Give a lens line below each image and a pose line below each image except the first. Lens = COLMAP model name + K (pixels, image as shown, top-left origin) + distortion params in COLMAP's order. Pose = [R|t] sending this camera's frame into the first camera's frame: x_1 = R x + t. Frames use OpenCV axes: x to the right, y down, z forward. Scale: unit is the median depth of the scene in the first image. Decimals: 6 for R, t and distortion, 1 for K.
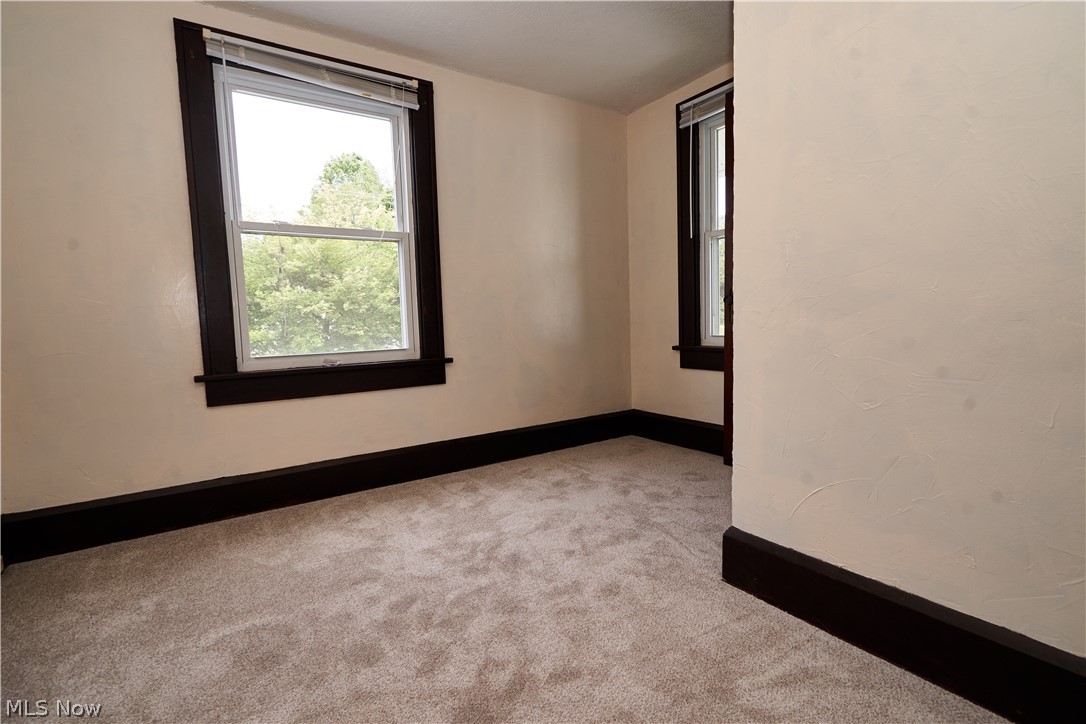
lens RADIAL K [[505.9, 0, 538.2], [0, 505.9, 362.3], [0, 0, 1]] dist [-0.001281, 0.000906]
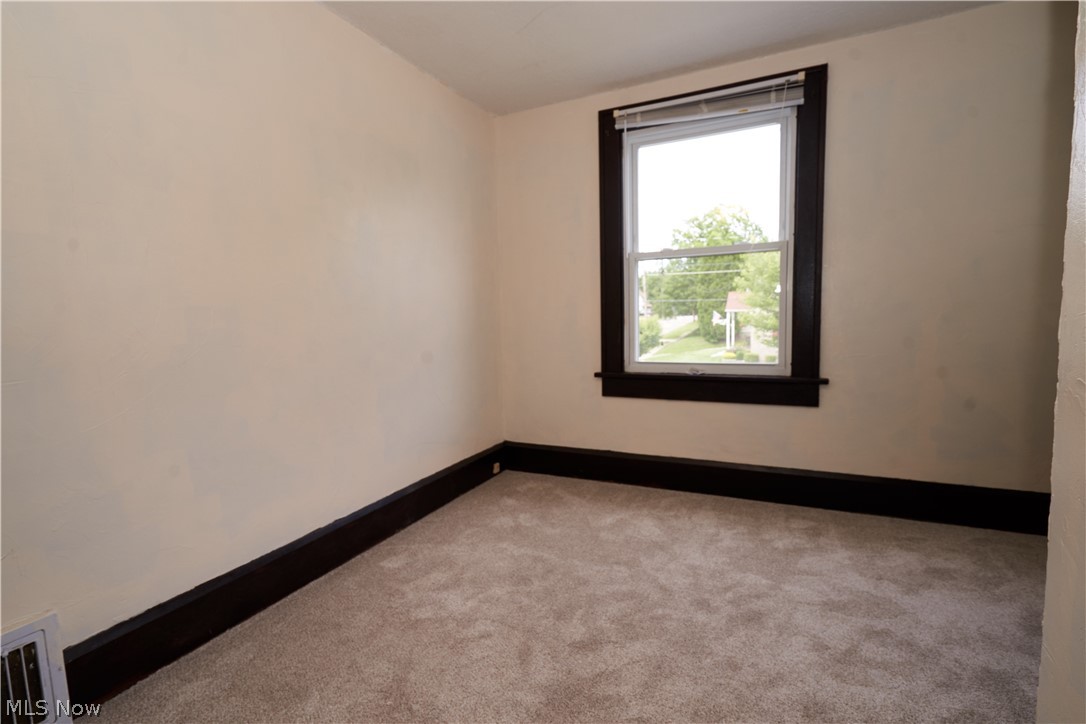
lens RADIAL K [[505.9, 0, 538.2], [0, 505.9, 362.3], [0, 0, 1]] dist [-0.001281, 0.000906]
pose [[0.508943, 0.091639, -0.855909, 0.381339], [-0.065442, 0.995559, 0.067677, -0.076941], [0.858309, 0.021569, 0.512679, 0.154674]]
